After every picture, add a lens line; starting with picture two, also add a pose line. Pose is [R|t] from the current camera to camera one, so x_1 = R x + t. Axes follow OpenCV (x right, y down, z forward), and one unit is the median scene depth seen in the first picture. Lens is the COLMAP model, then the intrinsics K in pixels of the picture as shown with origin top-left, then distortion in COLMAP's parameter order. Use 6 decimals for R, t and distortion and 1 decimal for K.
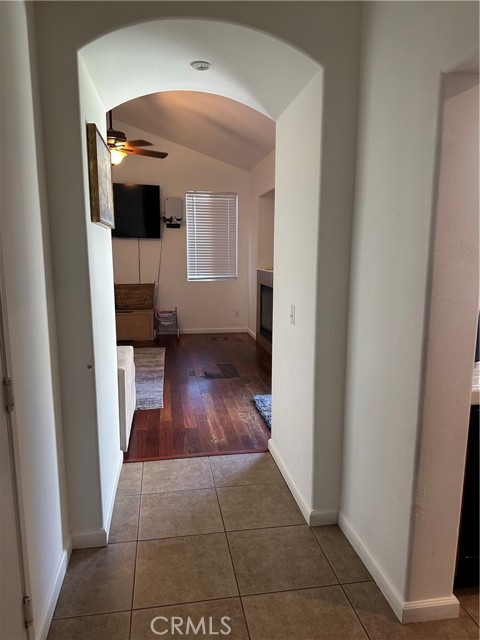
lens RADIAL K [[457.3, 0, 242.2], [0, 457.3, 326.0], [0, 0, 1]] dist [0.075637, -0.007989]
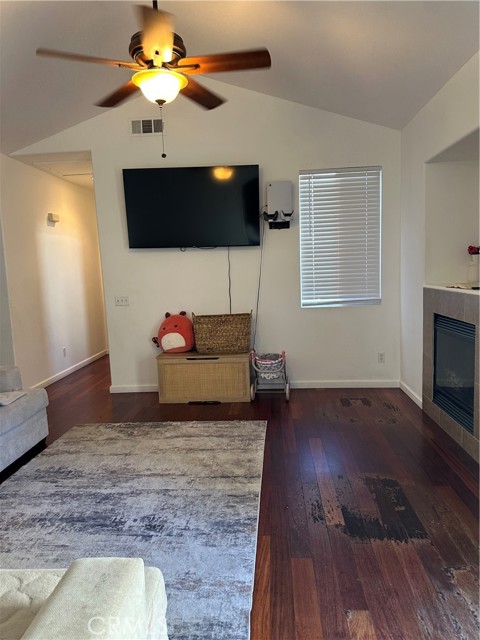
lens RADIAL K [[457.3, 0, 234.4], [0, 457.3, 321.5], [0, 0, 1]] dist [0.075637, -0.007989]
pose [[0.967100, -0.013835, -0.254020, -0.047954], [0.004486, 0.999292, -0.037345, -0.057258], [0.254357, 0.034977, 0.966478, 0.360633]]
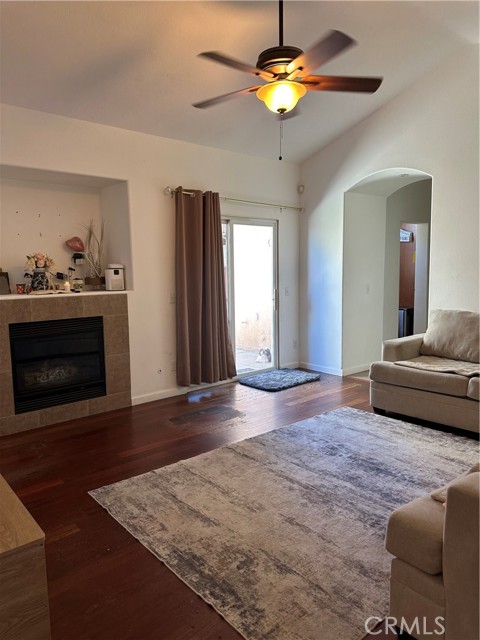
lens RADIAL K [[457.3, 0, 240.4], [0, 457.3, 319.5], [0, 0, 1]] dist [0.075637, -0.007989]
pose [[-0.516440, -0.092728, 0.851288, -0.531353], [0.163432, 0.965173, 0.204280, -0.153911], [-0.840583, 0.244626, -0.483300, 0.954418]]
